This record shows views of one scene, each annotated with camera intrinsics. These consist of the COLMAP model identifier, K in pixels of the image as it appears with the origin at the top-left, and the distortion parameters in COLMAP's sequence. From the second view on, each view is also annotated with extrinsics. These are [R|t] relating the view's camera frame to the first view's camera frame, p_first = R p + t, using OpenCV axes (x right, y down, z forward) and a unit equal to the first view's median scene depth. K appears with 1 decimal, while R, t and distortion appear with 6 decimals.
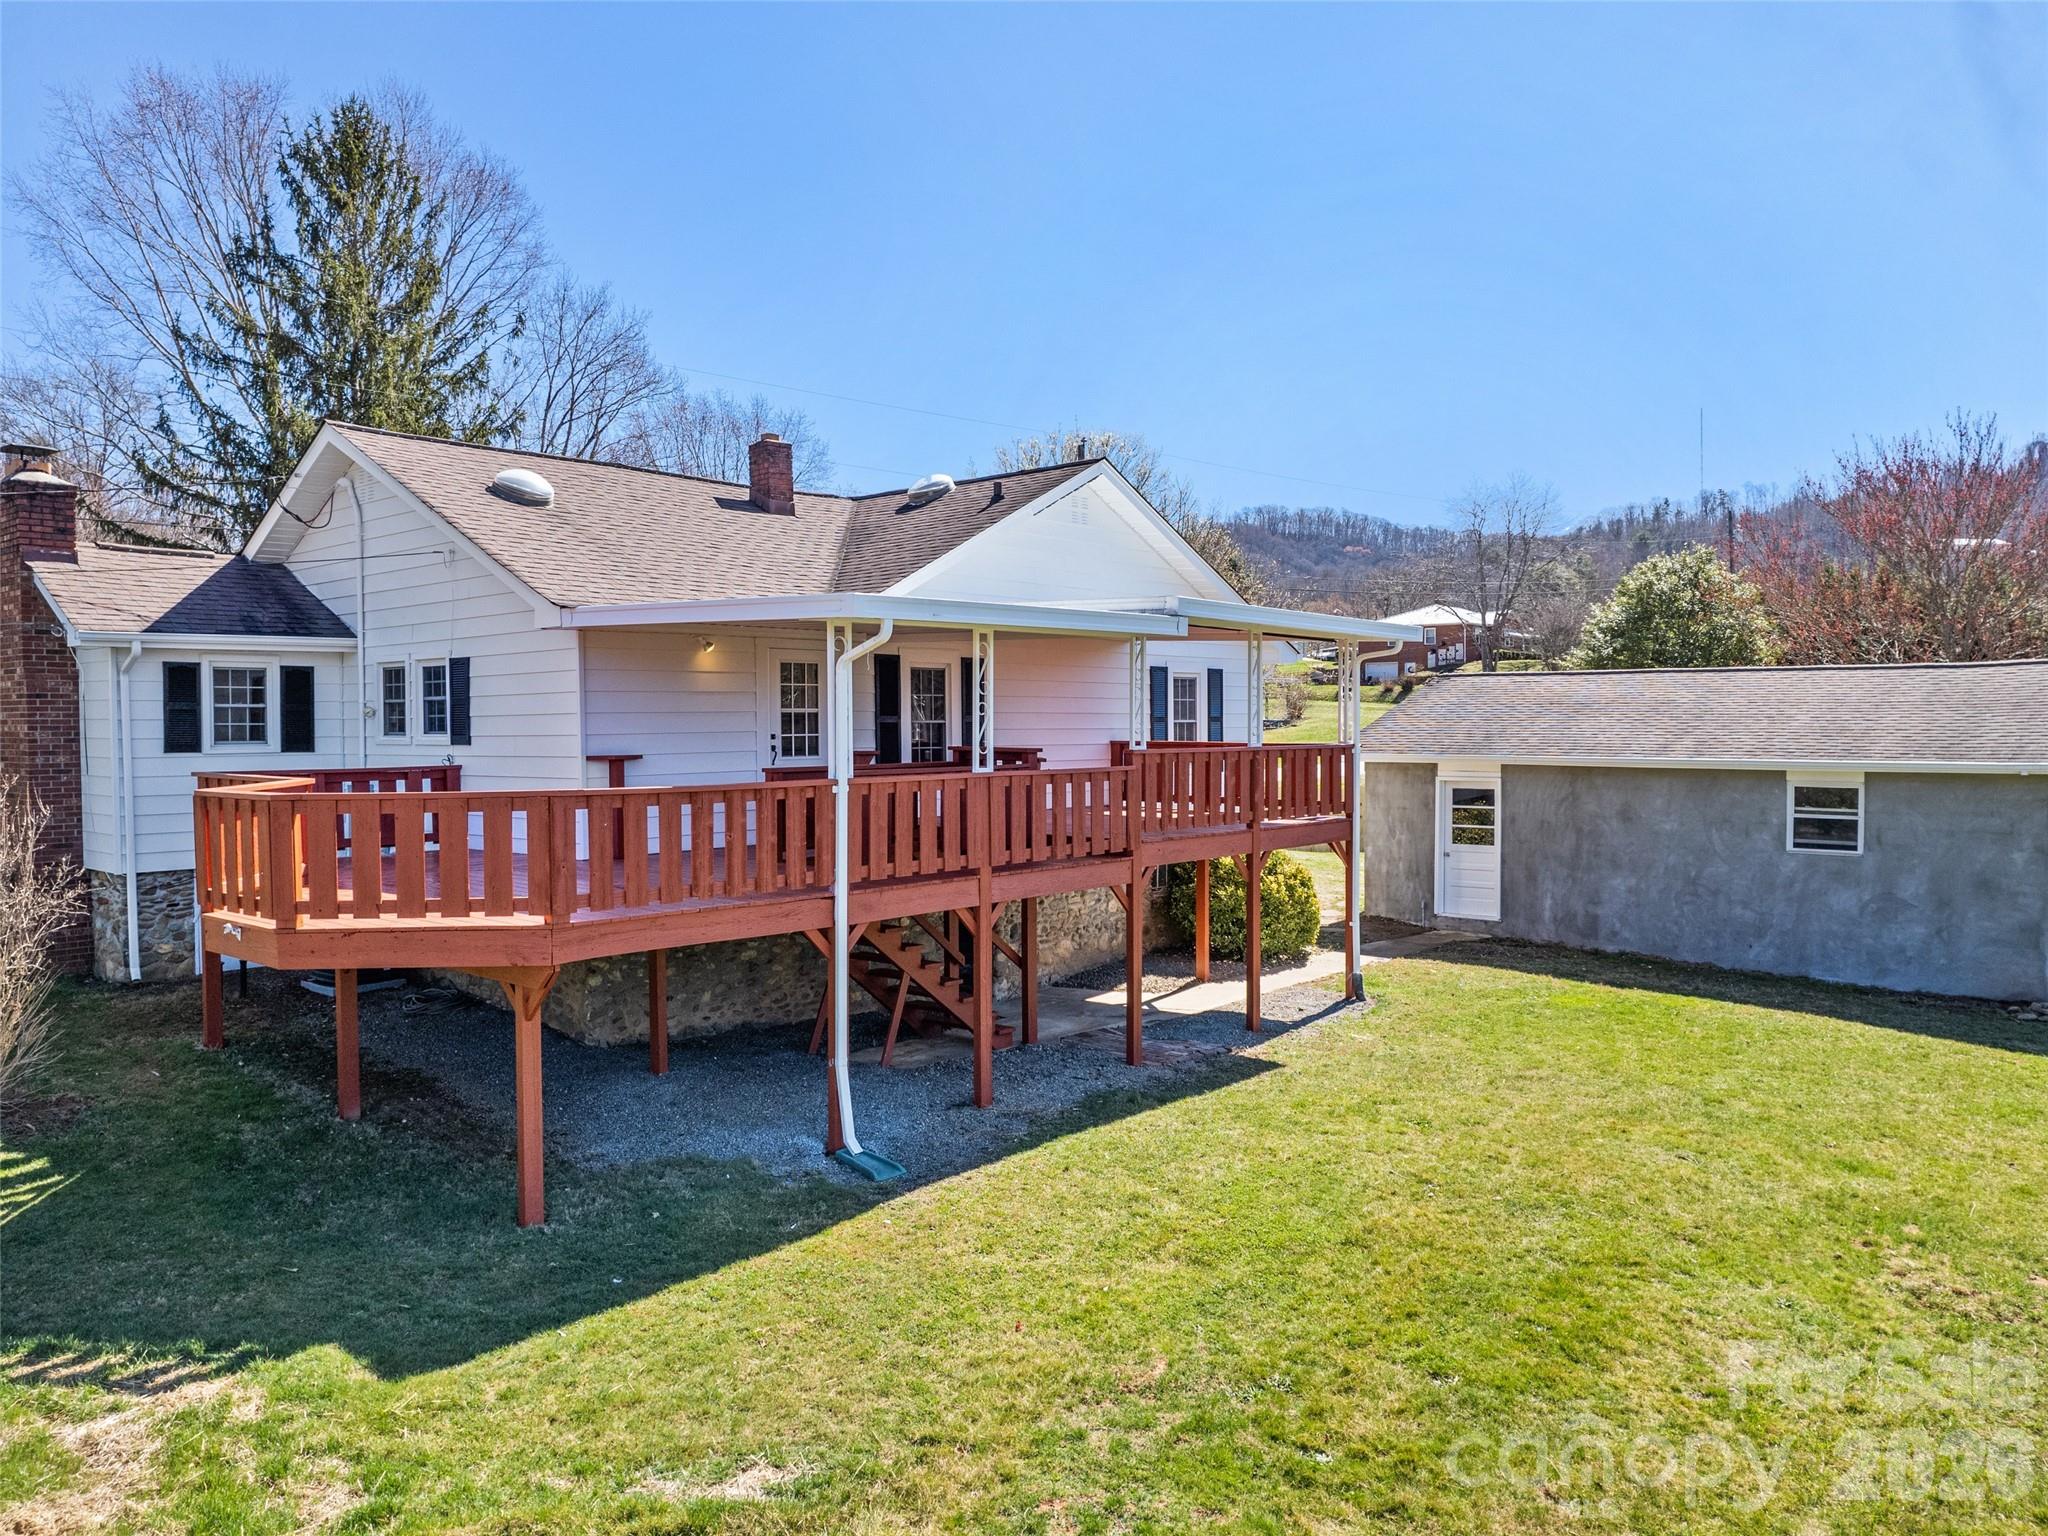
lens RADIAL K [[1492.2, 0, 1032.1], [0, 1492.2, 734.5], [0, 0, 1]] dist [-0.044557, 0.007867]
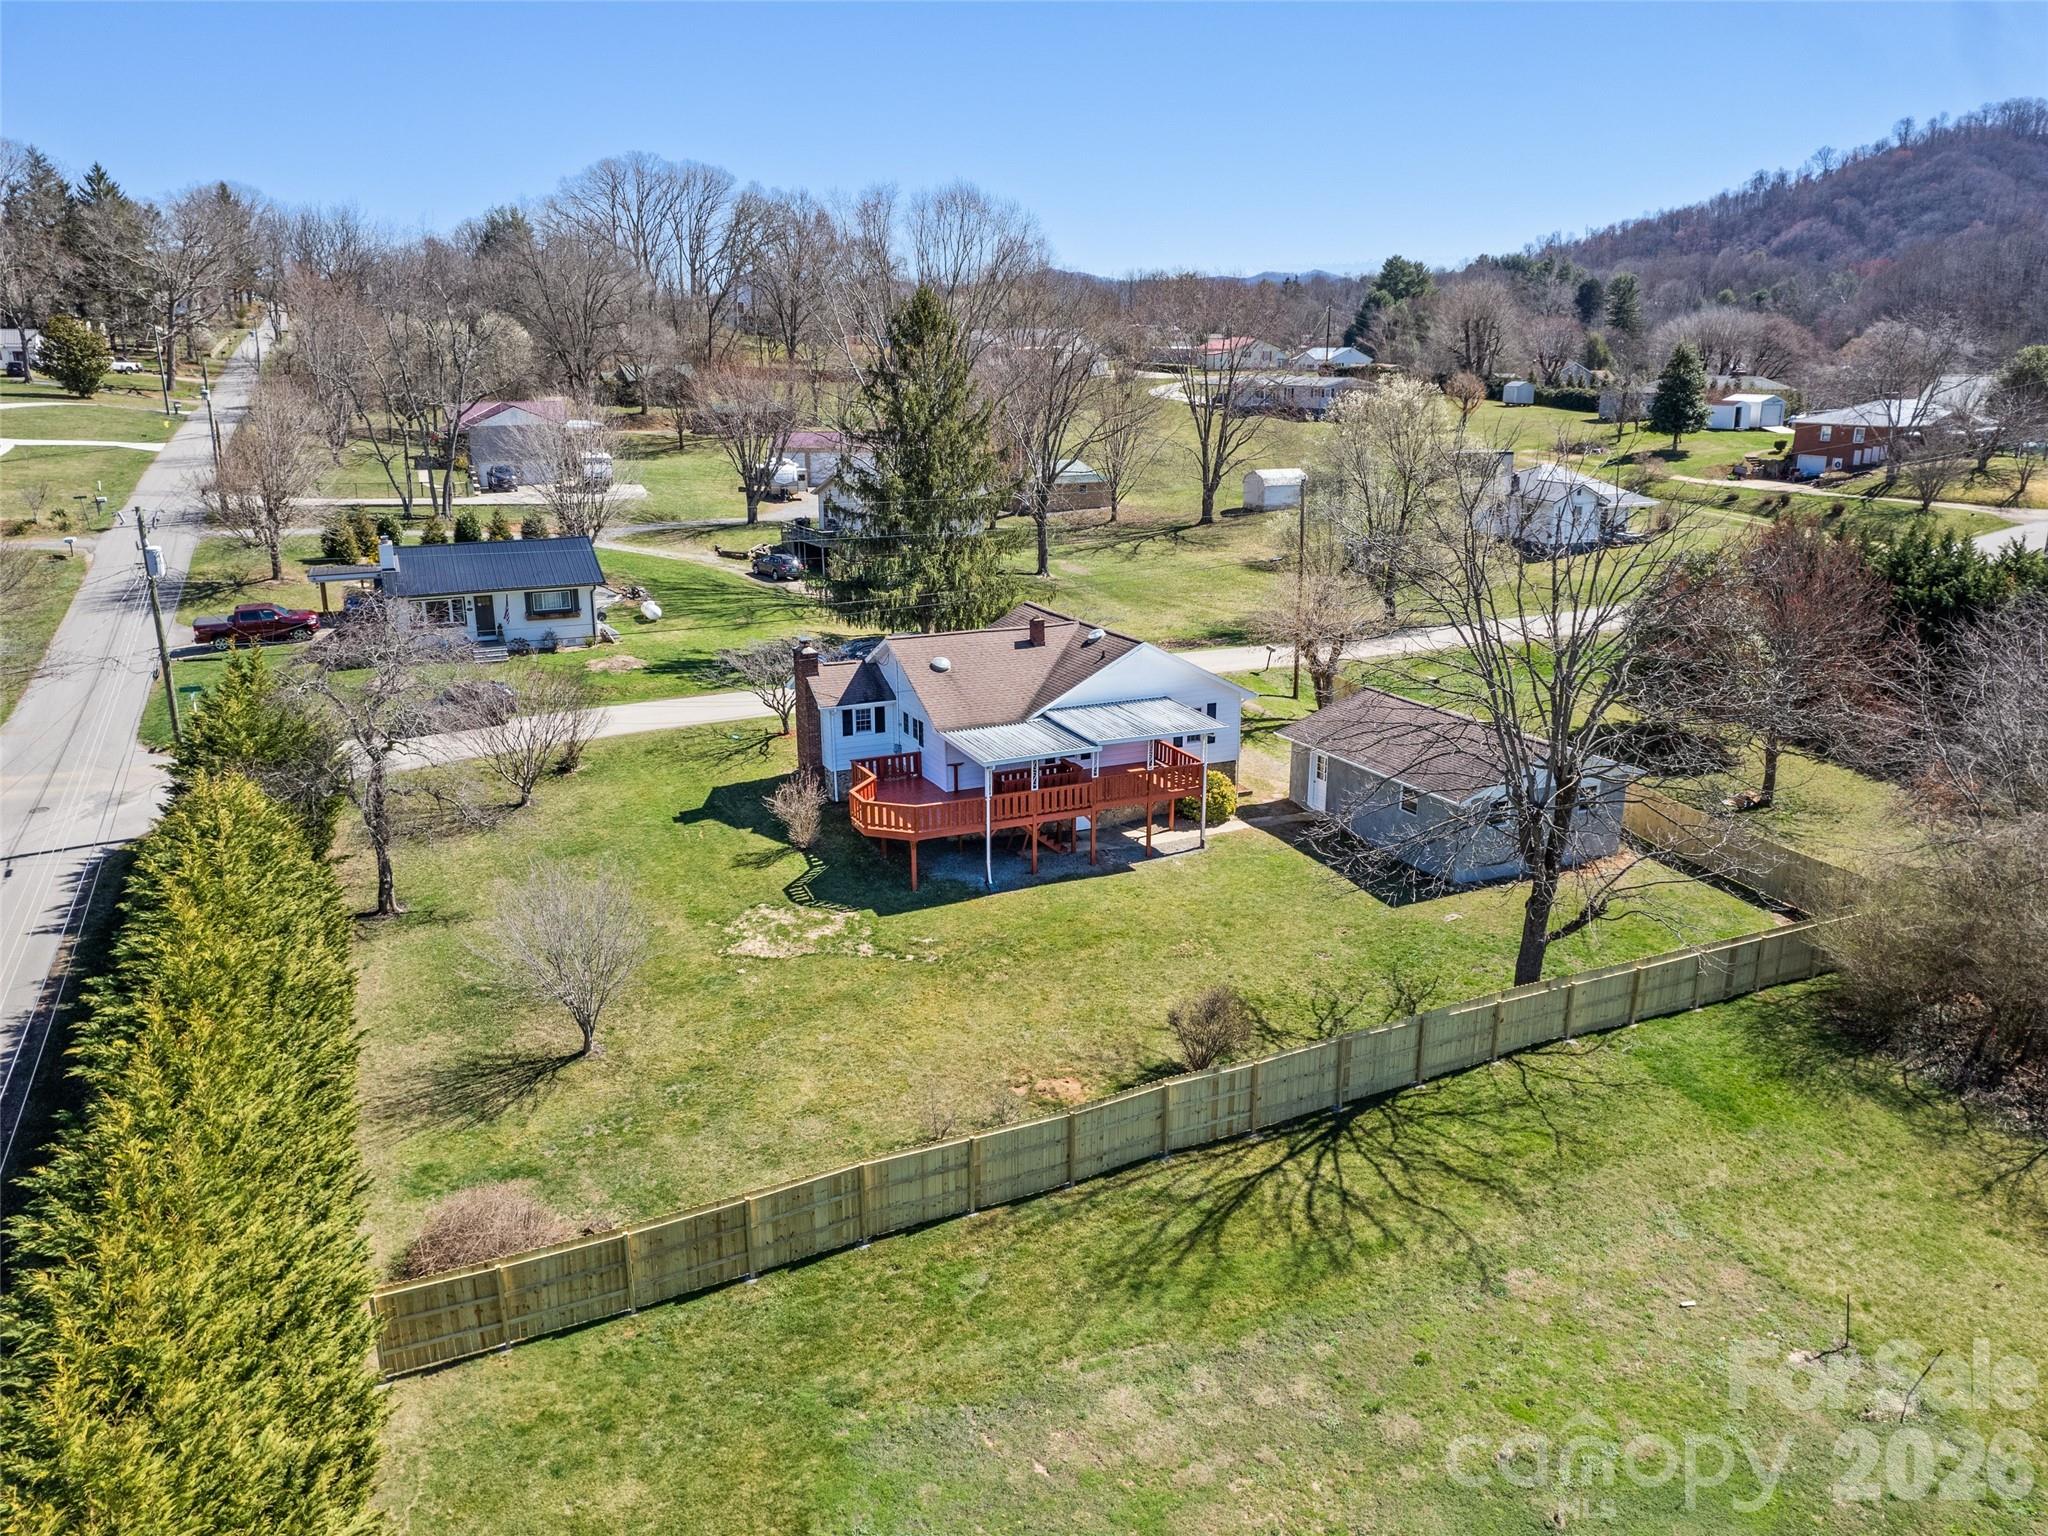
lens RADIAL K [[1492.2, 0, 1032.1], [0, 1492.2, 734.5], [0, 0, 1]] dist [-0.044557, 0.007867]
pose [[0.916892, 0.106335, -0.384709, 1.135215], [-0.010105, 0.969734, 0.243954, -0.836891], [0.399006, -0.219792, 0.890216, -1.892168]]
